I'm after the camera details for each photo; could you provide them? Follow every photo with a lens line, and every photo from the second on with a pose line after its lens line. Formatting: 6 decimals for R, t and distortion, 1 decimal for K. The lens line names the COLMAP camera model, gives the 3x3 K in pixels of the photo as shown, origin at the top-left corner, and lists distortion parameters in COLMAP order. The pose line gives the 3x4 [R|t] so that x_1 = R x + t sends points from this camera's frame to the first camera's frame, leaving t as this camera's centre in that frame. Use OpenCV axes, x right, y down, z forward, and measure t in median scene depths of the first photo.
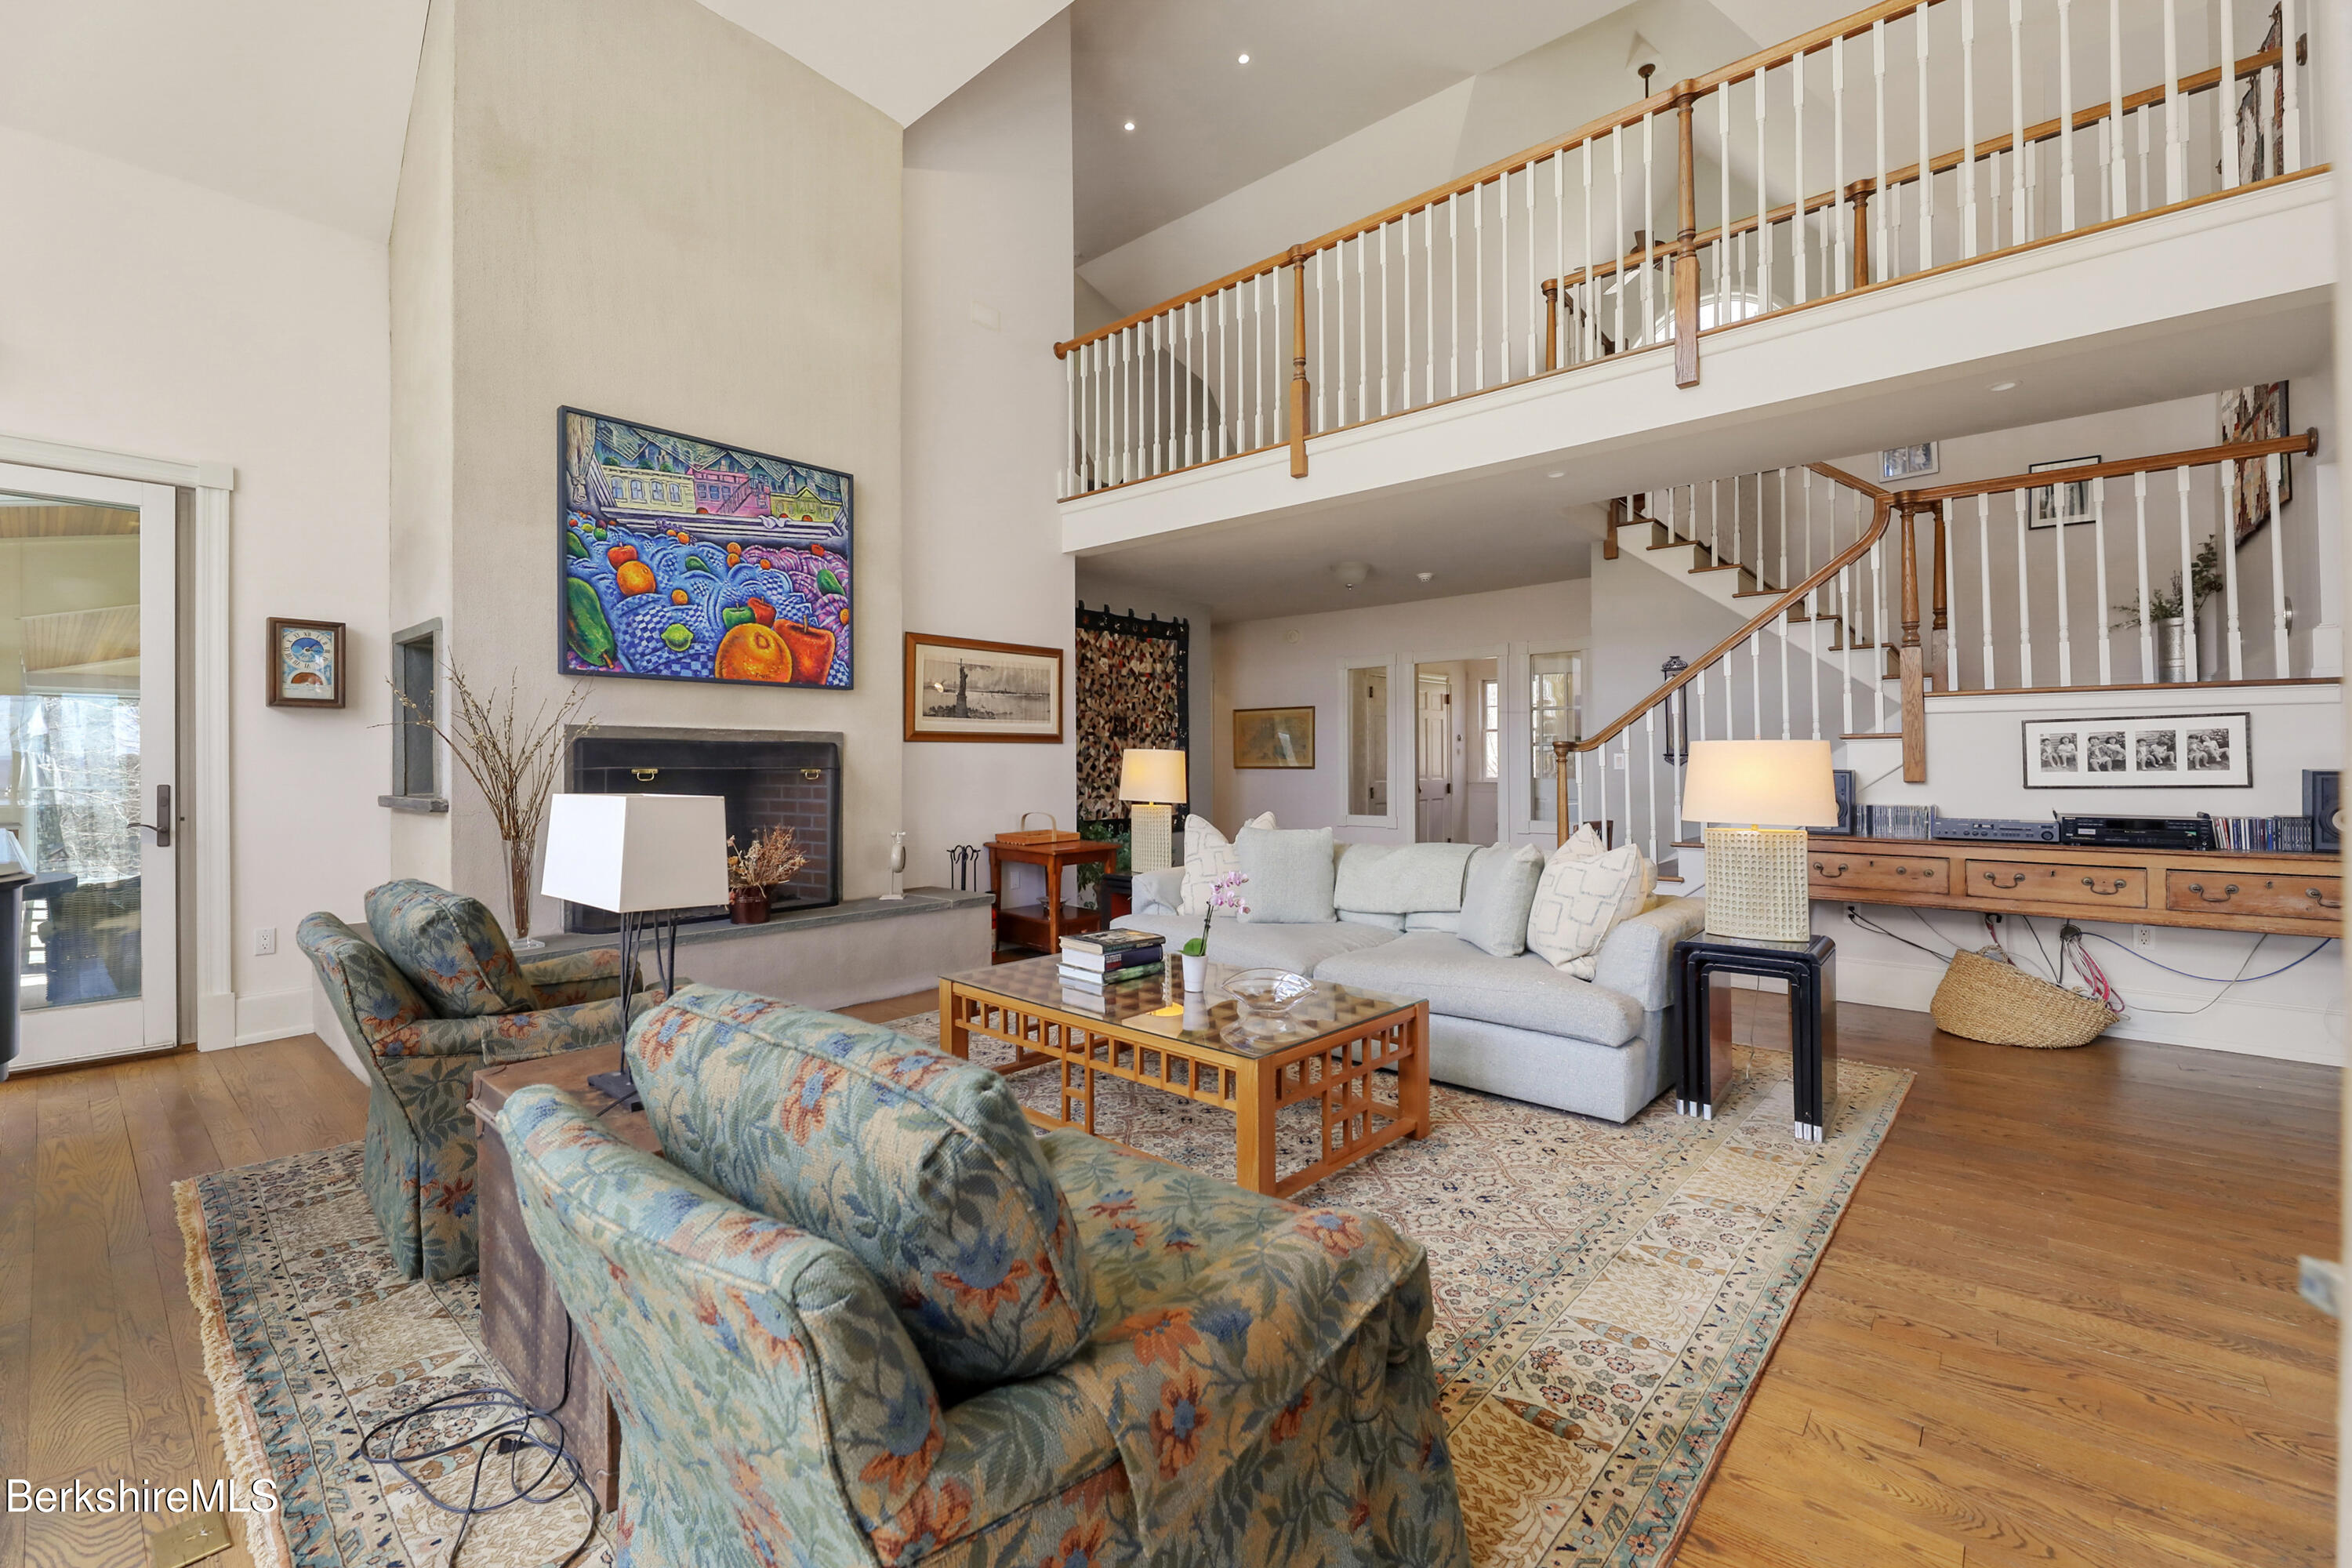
lens RADIAL K [[976.7, 0, 1175.3], [0, 976.7, 754.6], [0, 0, 1]] dist [-0.000871, -0.000471]
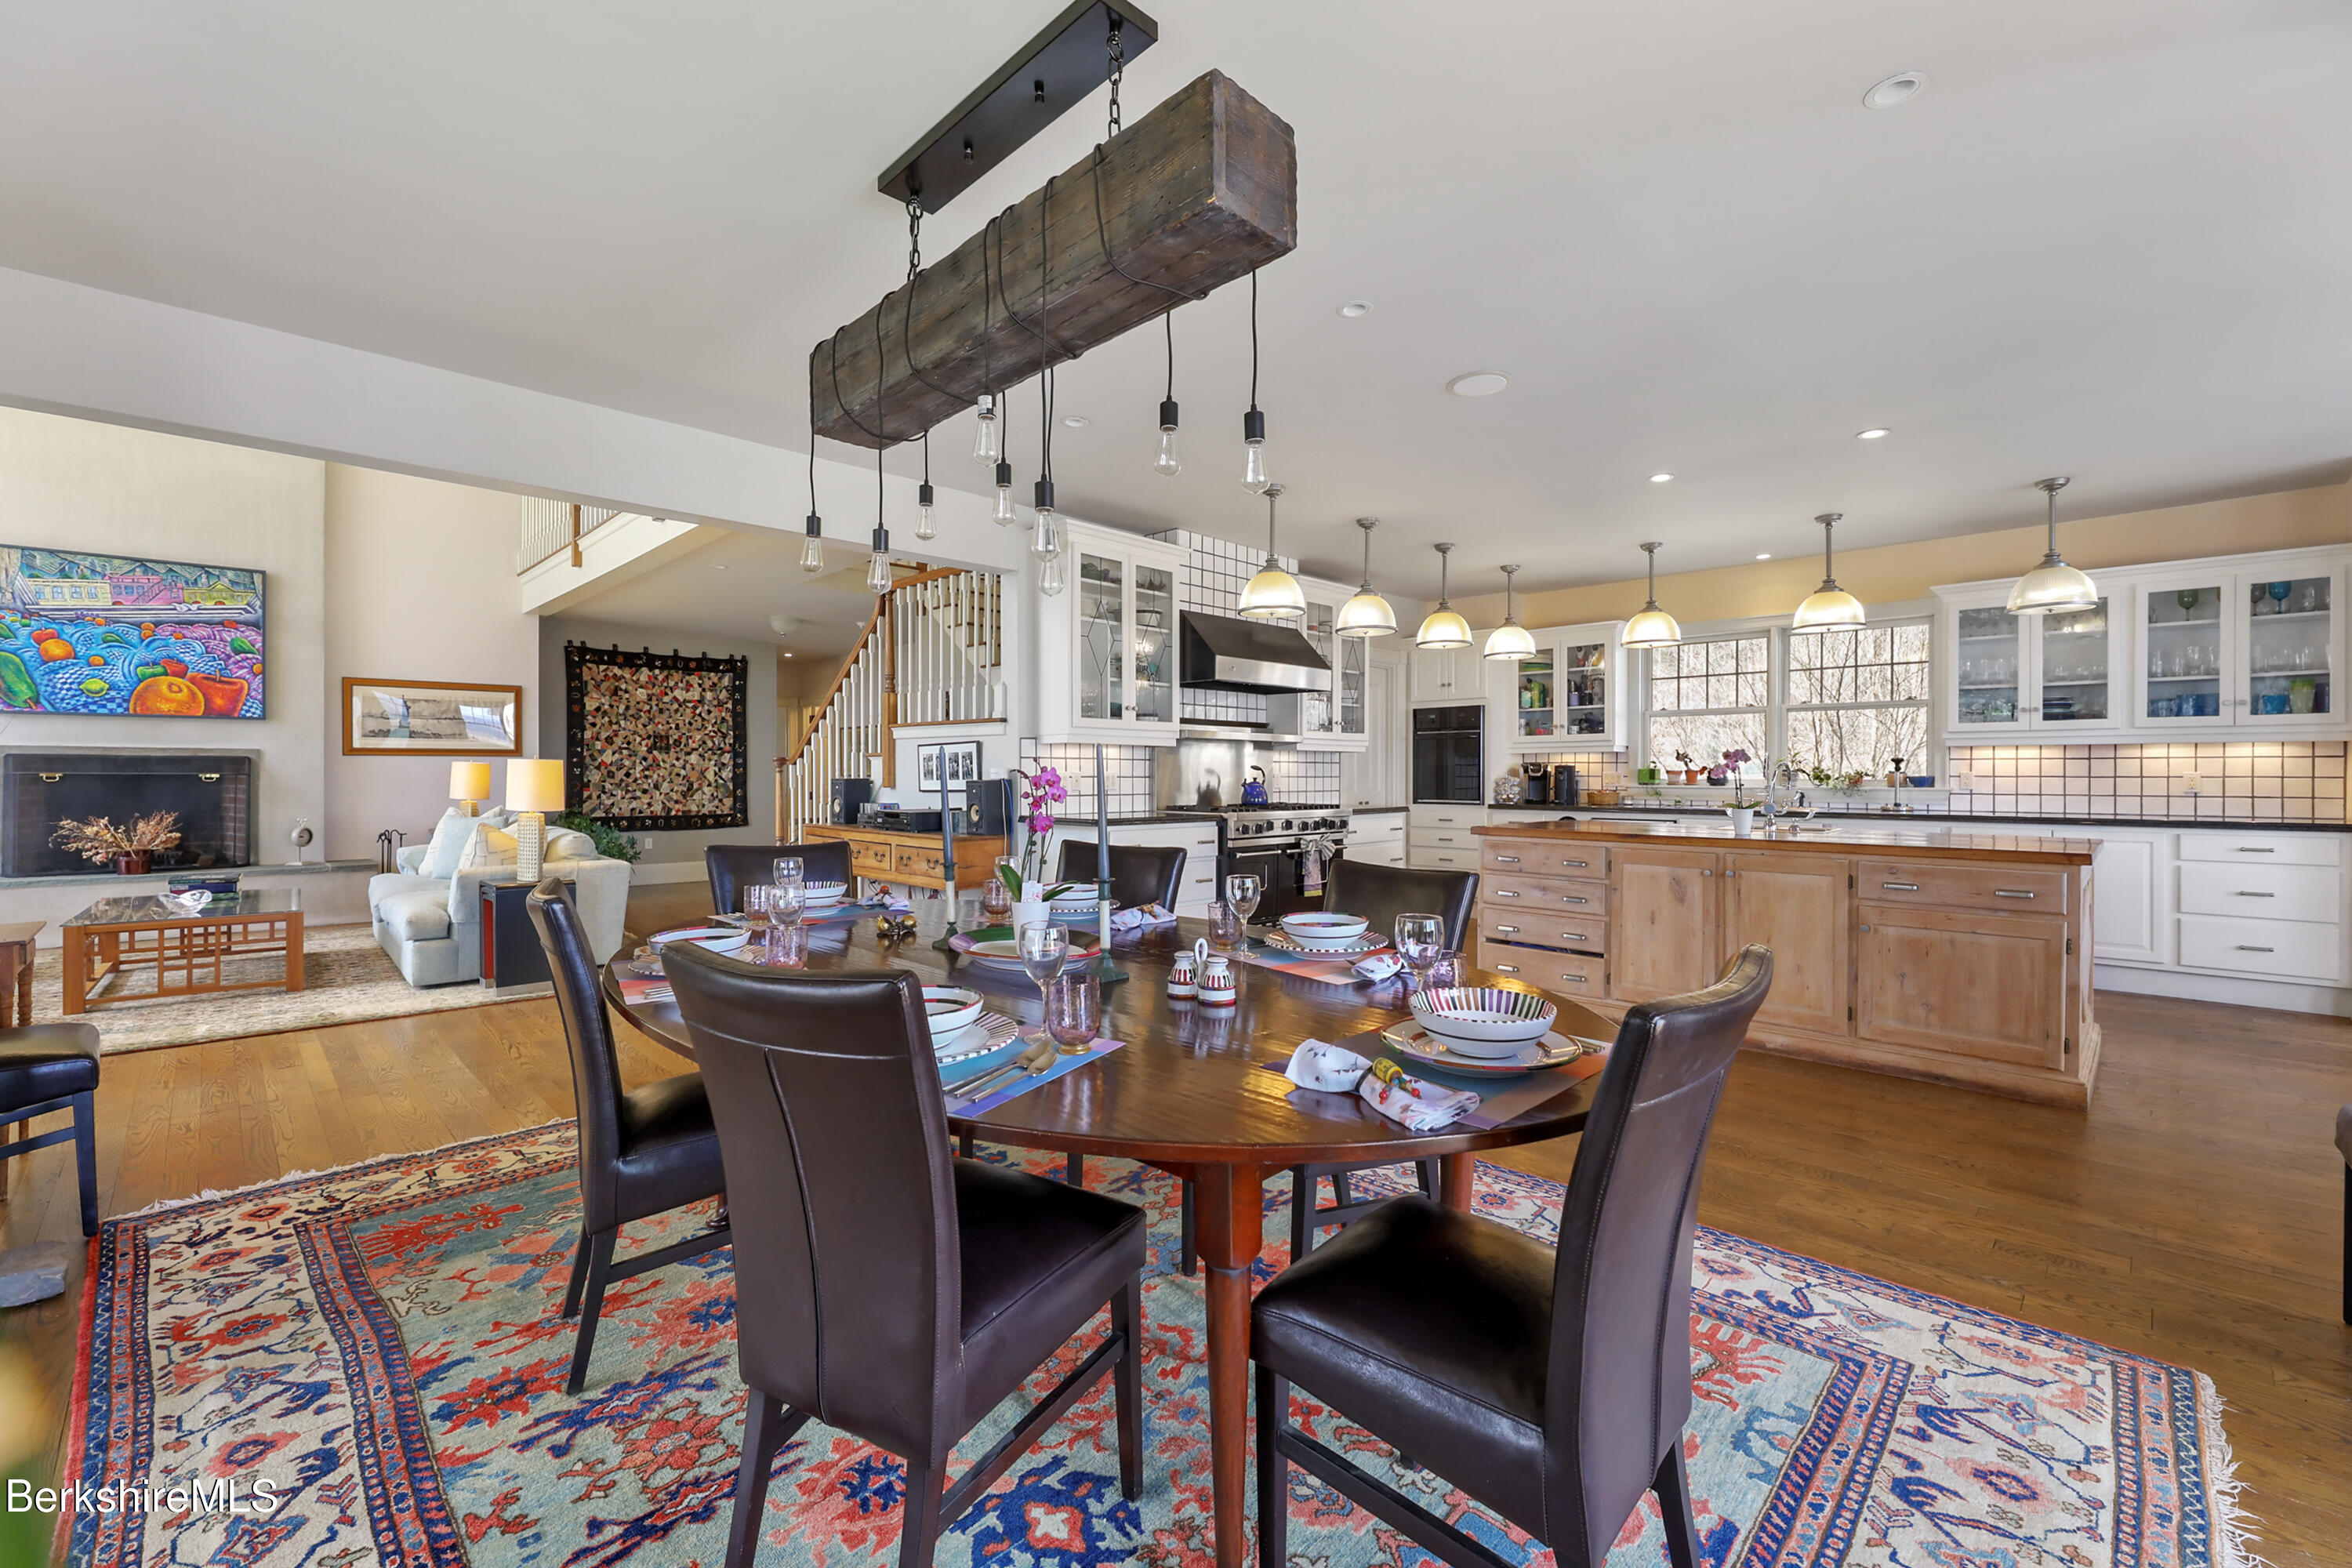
lens RADIAL K [[984.7, 0, 1167.3], [0, 984.7, 777.7], [0, 0, 1]] dist [-0.001108, -0.000976]
pose [[0.996519, 0.005893, -0.083158, 1.361195], [-0.004796, 0.999899, 0.013392, -0.007341], [0.083228, -0.012946, 0.996446, -0.416460]]
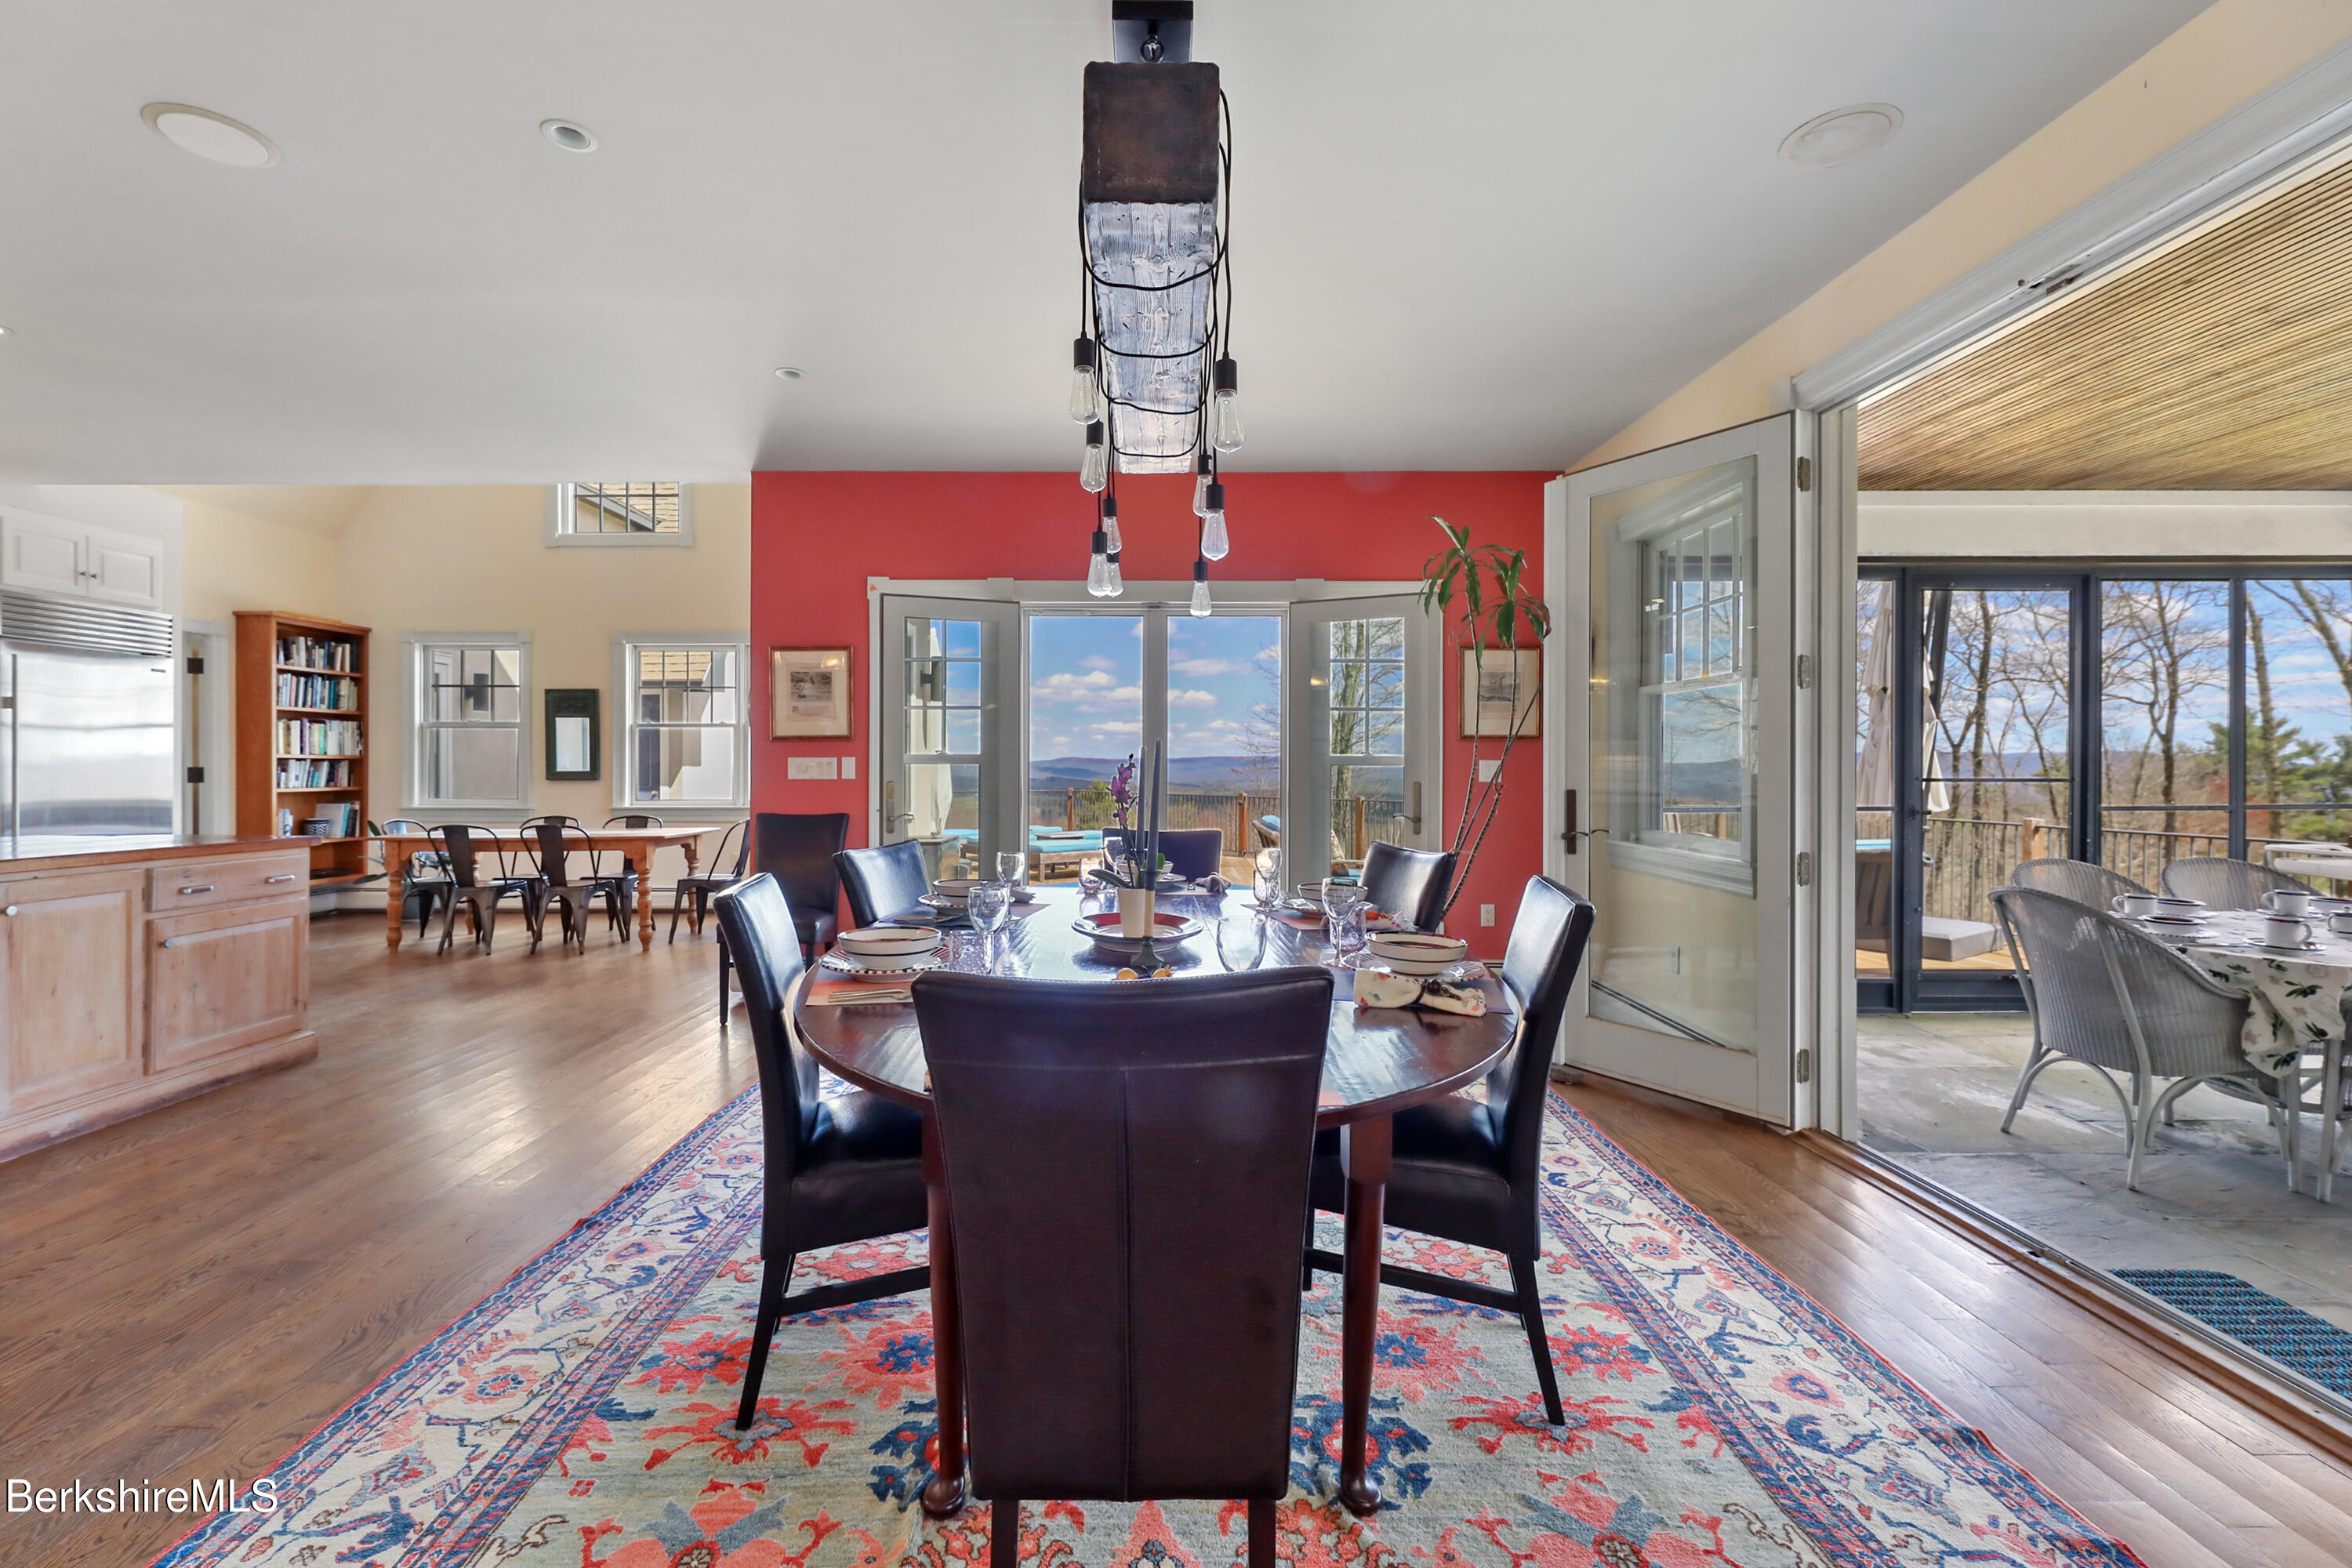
lens RADIAL K [[993.0, 0, 1140.7], [0, 993.0, 774.0], [0, 0, 1]] dist [0.001233, -0.000772]
pose [[-0.643084, 0.001065, 0.765795, 0.817768], [-0.004918, 0.999973, -0.005521, 0.004550], [-0.765780, -0.007316, -0.643062, 0.445997]]
